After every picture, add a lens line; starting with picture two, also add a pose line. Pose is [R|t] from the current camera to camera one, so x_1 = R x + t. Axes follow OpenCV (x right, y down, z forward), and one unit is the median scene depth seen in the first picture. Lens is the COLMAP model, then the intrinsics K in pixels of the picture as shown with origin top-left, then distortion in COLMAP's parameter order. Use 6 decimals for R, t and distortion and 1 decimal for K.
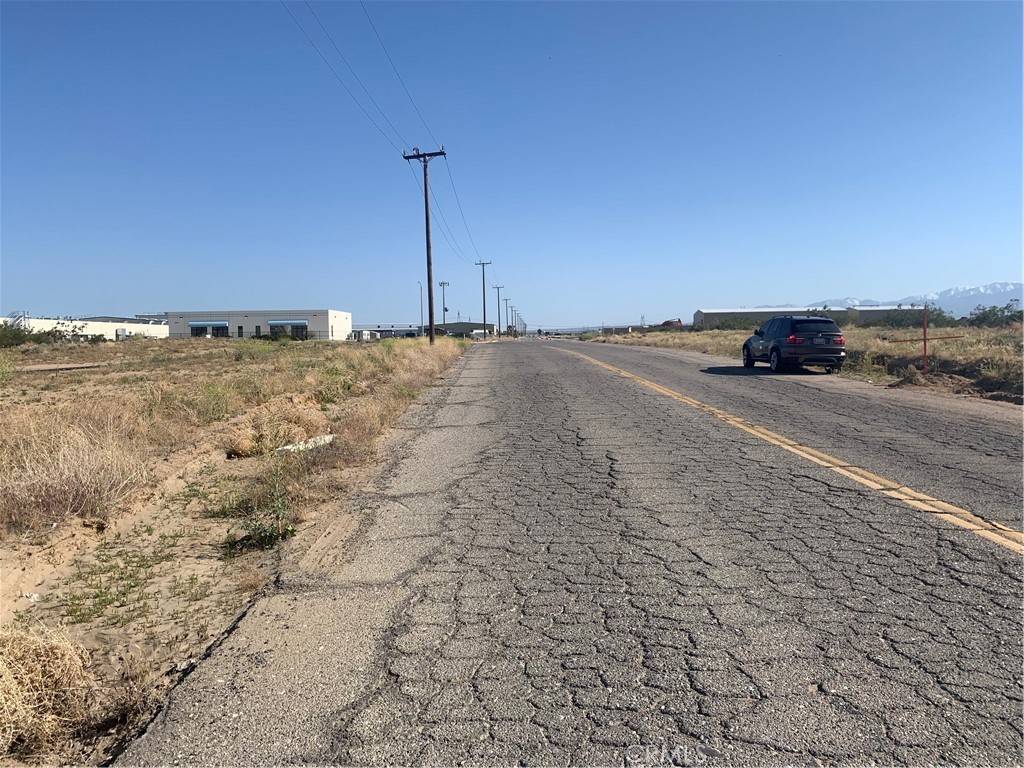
lens RADIAL K [[767.0, 0, 512.0], [0, 767.0, 384.0], [0, 0, 1]] dist [-0.000958, -0.013280]
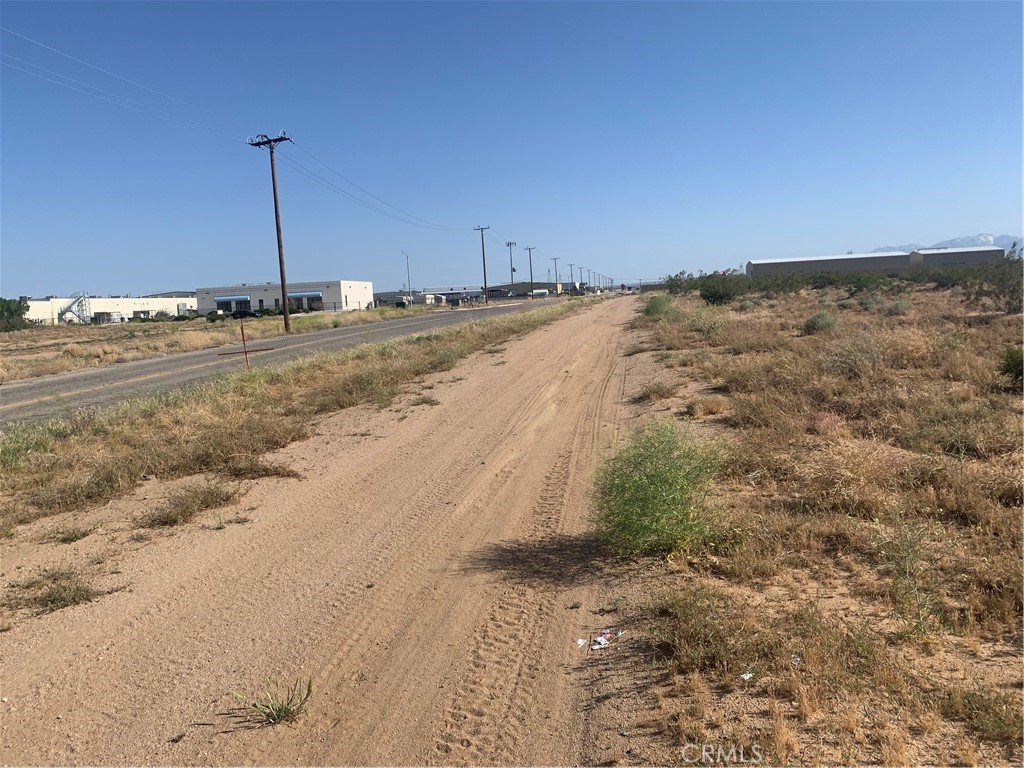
lens RADIAL K [[767.0, 0, 512.0], [0, 767.0, 384.0], [0, 0, 1]] dist [-0.000958, -0.013280]
pose [[0.991949, -0.023710, -0.124398, 0.111498], [0.030597, 0.998086, 0.053750, -0.006460], [0.122885, -0.057123, 0.990776, 0.001284]]
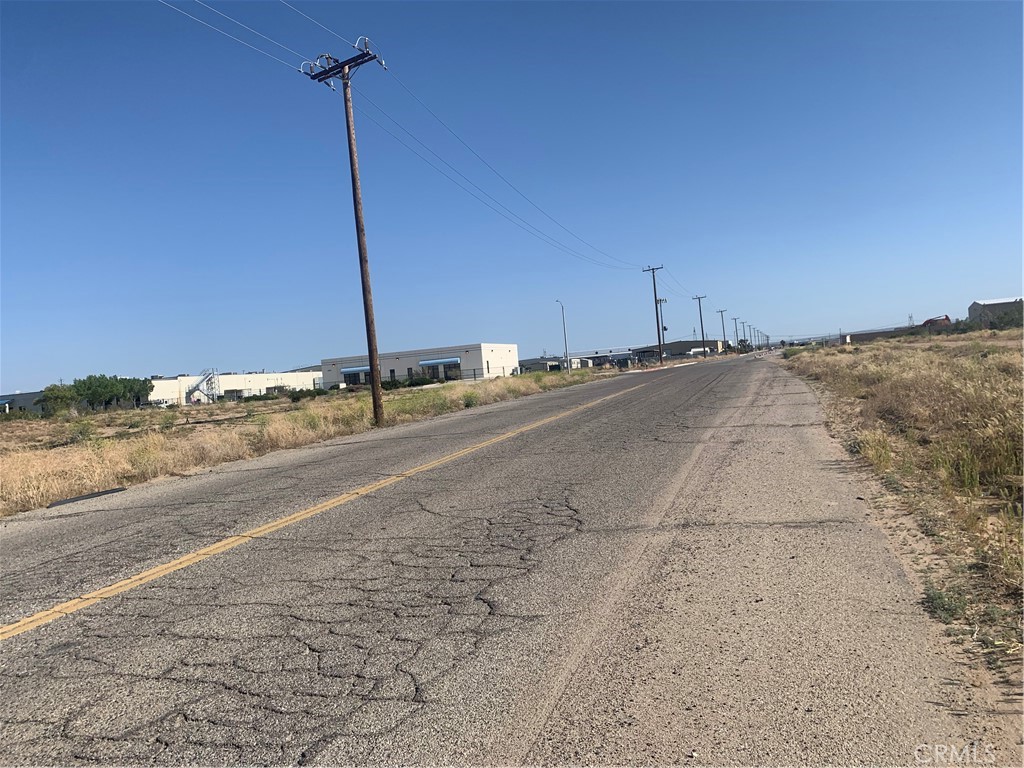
lens RADIAL K [[771.9, 0, 499.4], [0, 771.9, 384.7], [0, 0, 1]] dist [0.000668, 0.001849]
pose [[0.946769, -0.067259, -0.314808, 0.051239], [0.057738, 0.997551, -0.039481, -0.014365], [0.316693, 0.019203, 0.948334, 0.176503]]
